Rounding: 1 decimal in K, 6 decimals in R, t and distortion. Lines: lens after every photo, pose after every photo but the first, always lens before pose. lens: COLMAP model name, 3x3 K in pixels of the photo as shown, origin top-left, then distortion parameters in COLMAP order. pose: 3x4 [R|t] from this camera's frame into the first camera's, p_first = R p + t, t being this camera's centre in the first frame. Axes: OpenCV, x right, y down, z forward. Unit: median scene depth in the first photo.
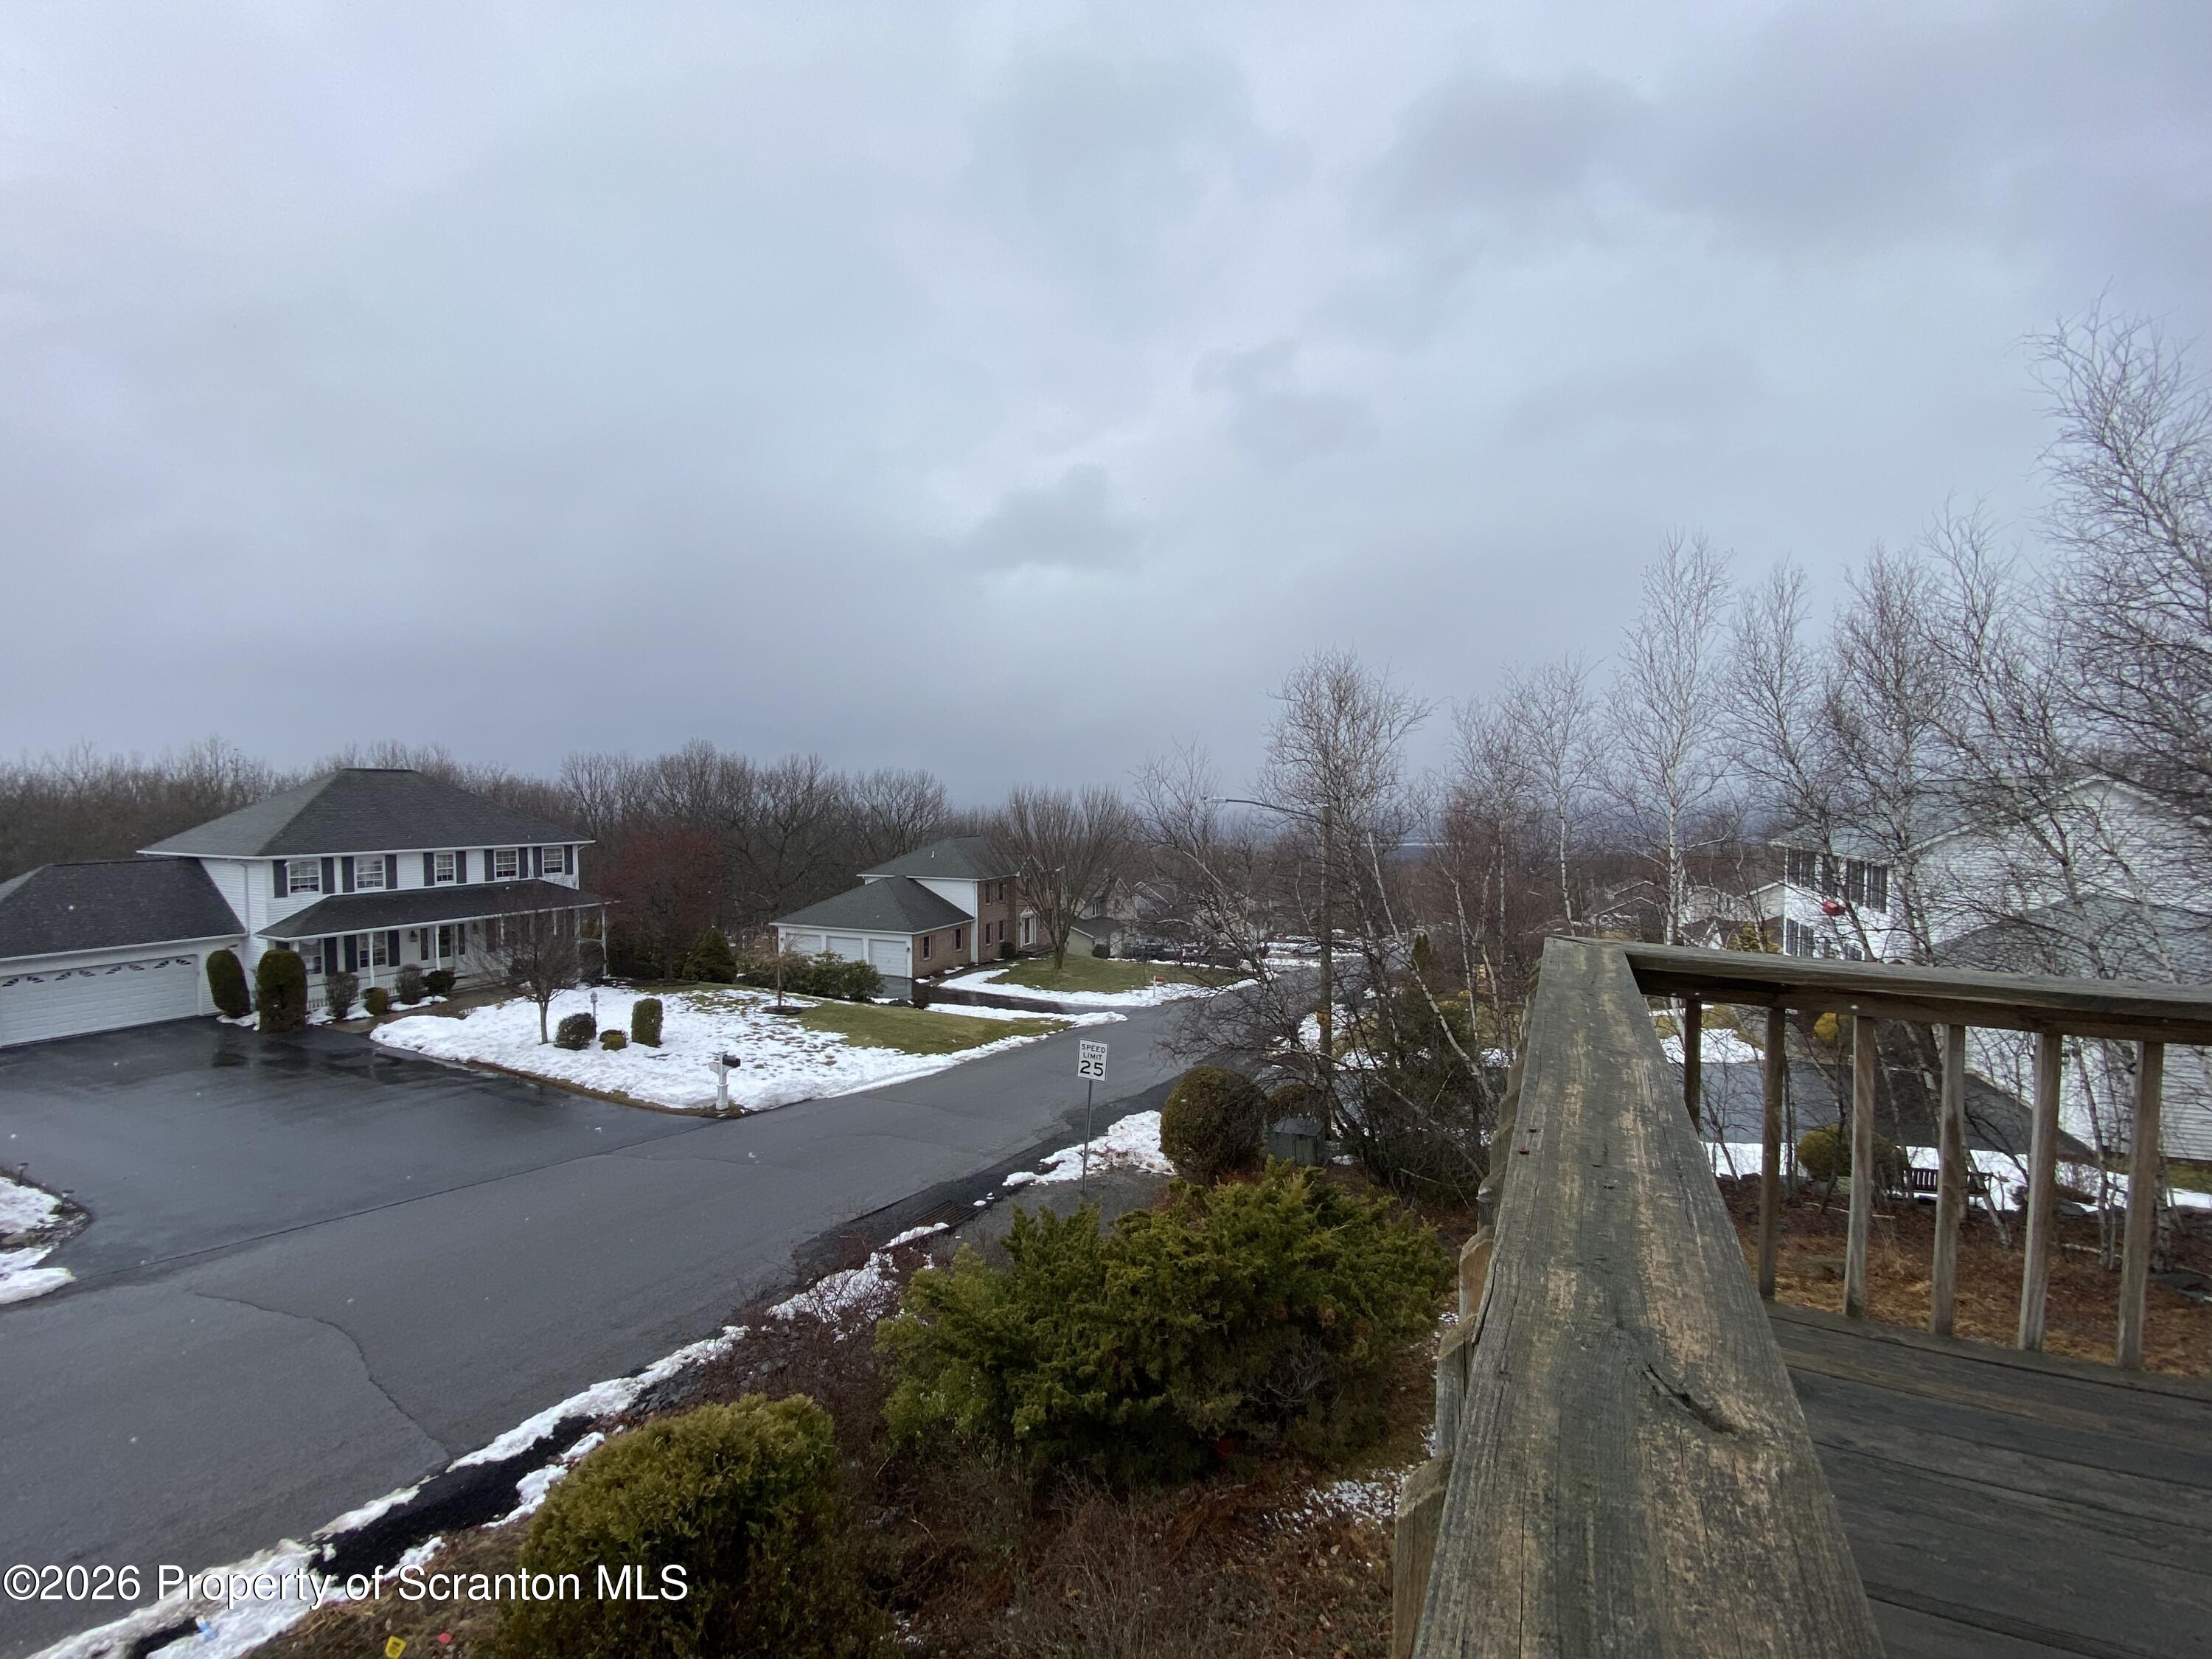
lens RADIAL K [[905.3, 0, 1092.9], [0, 905.3, 833.6], [0, 0, 1]] dist [0.003123, -0.014179]
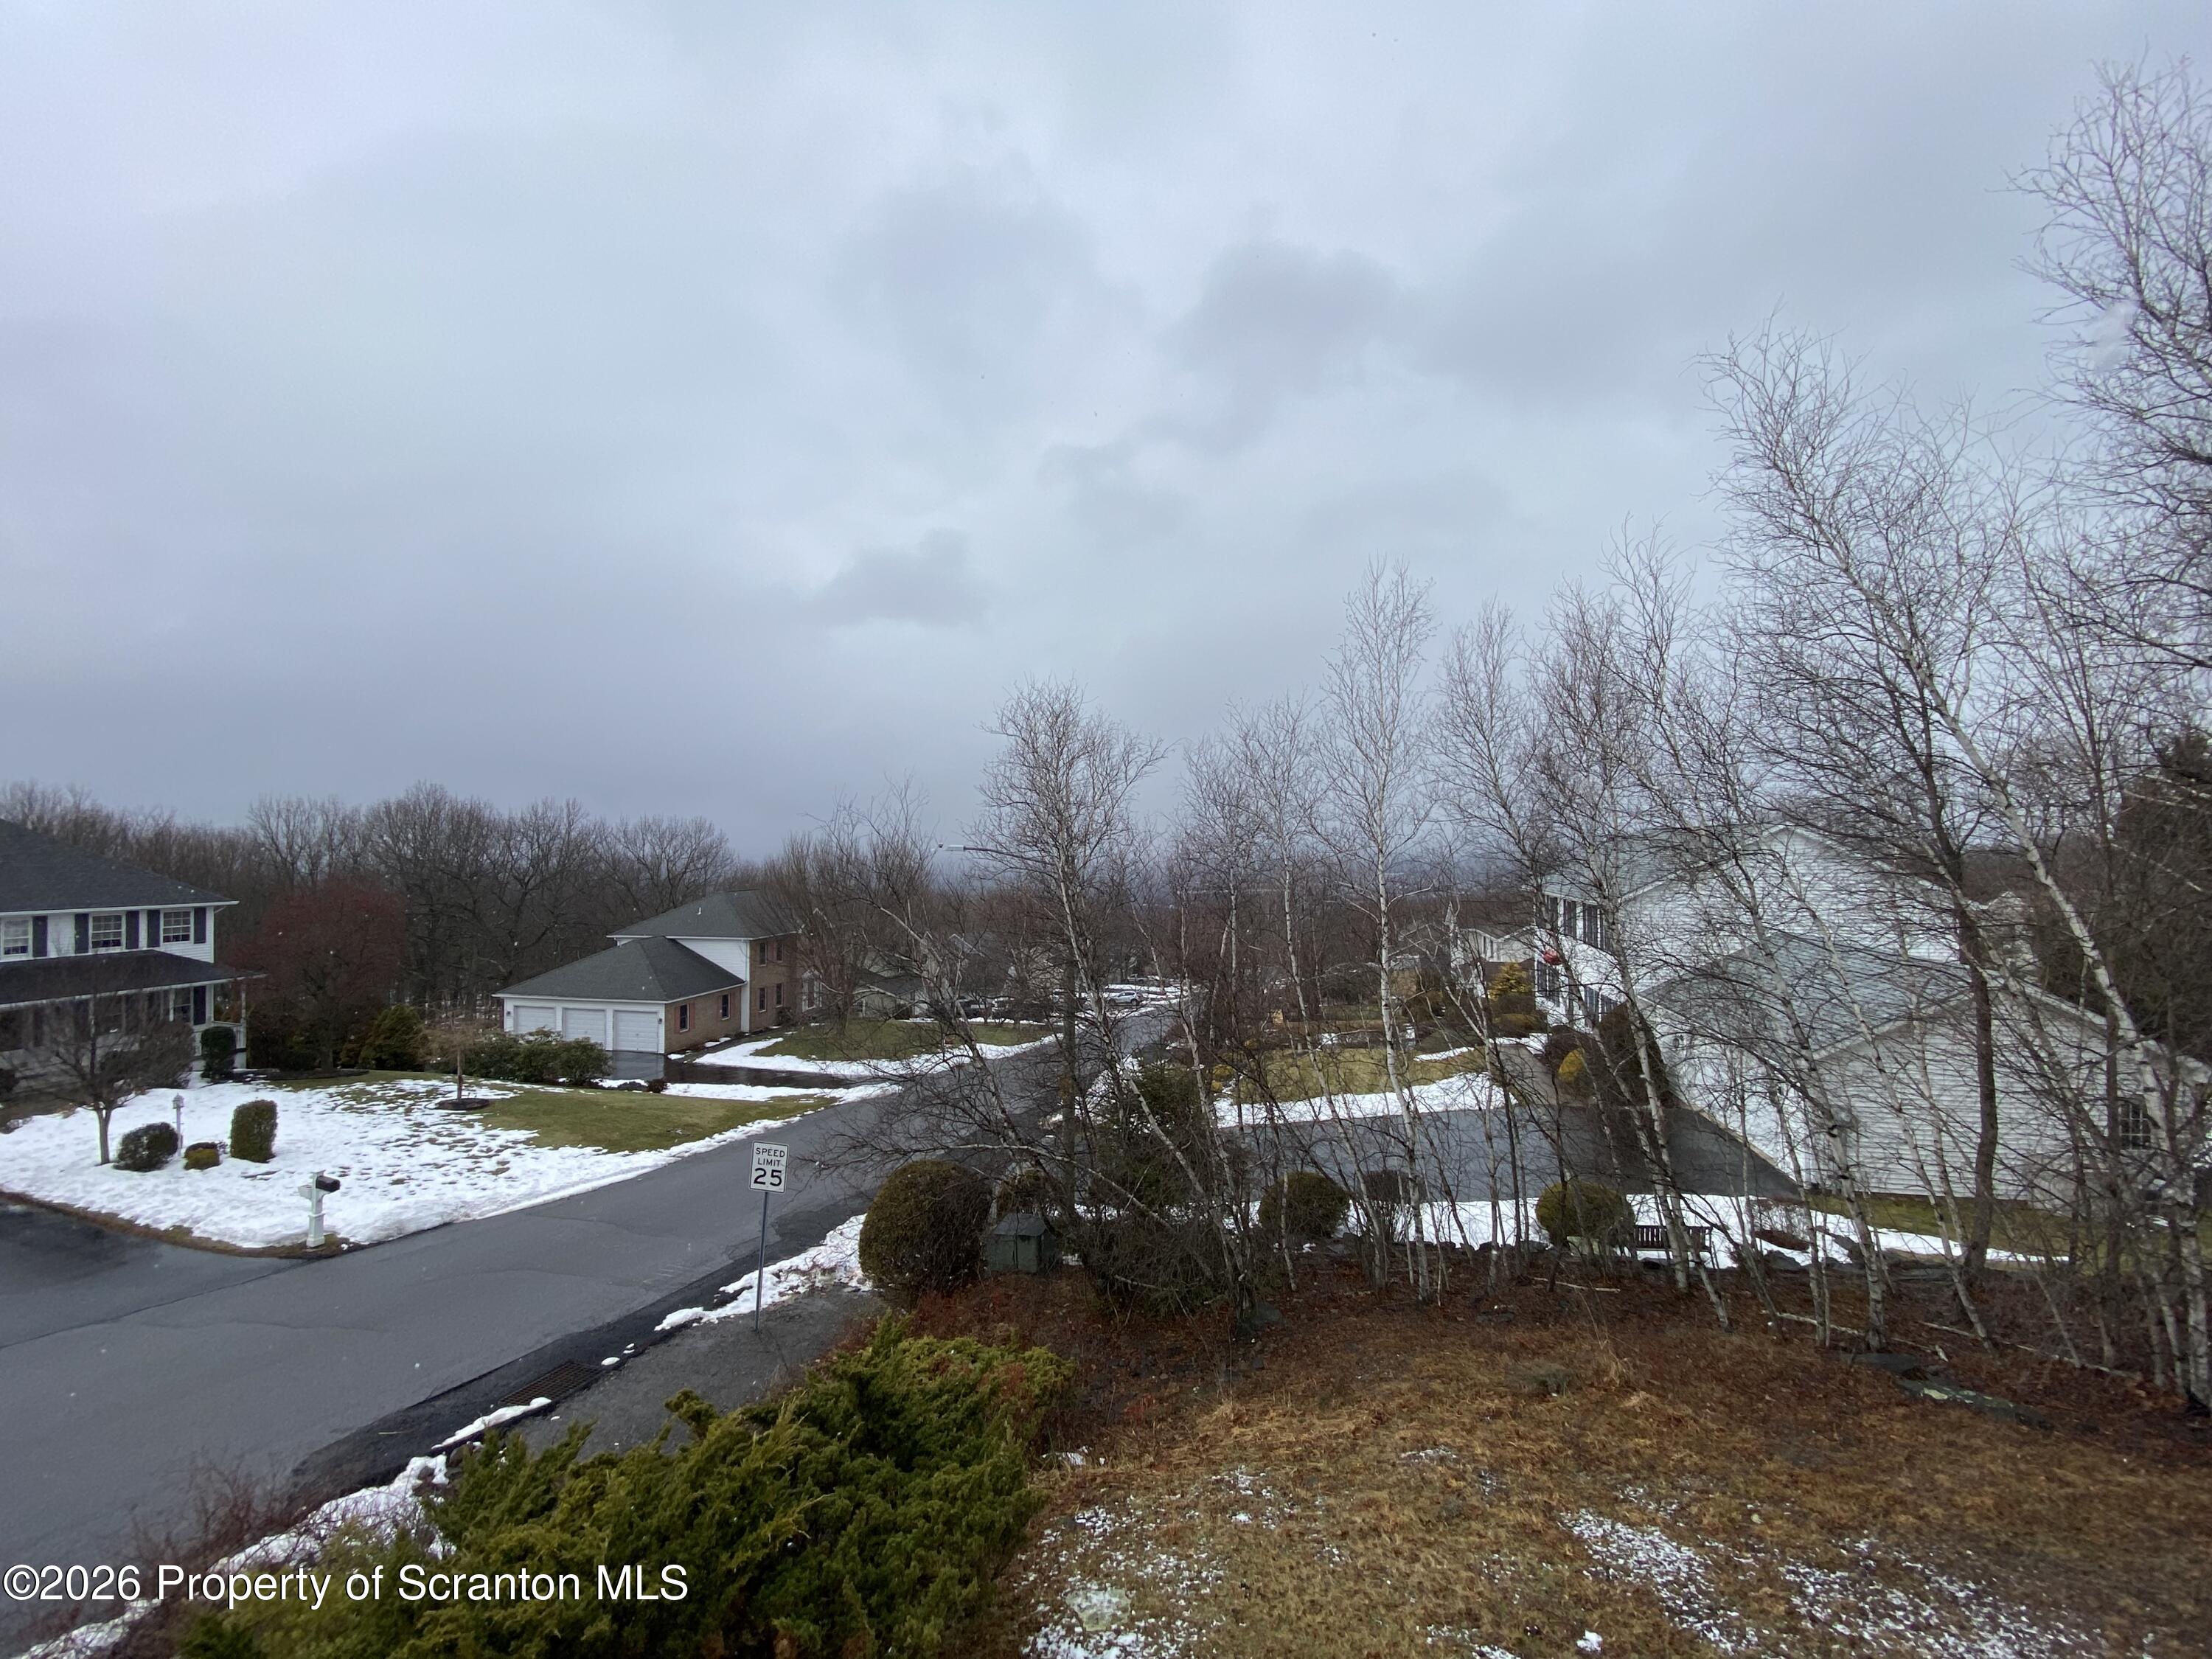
lens RADIAL K [[905.3, 0, 1109.4], [0, 905.3, 830.5], [0, 0, 1]] dist [0.003123, -0.014179]
pose [[0.980591, 0.002750, 0.196048, 0.127424], [0.009034, 0.998206, -0.059189, -0.001389], [-0.195859, 0.059811, 0.978806, 0.104968]]
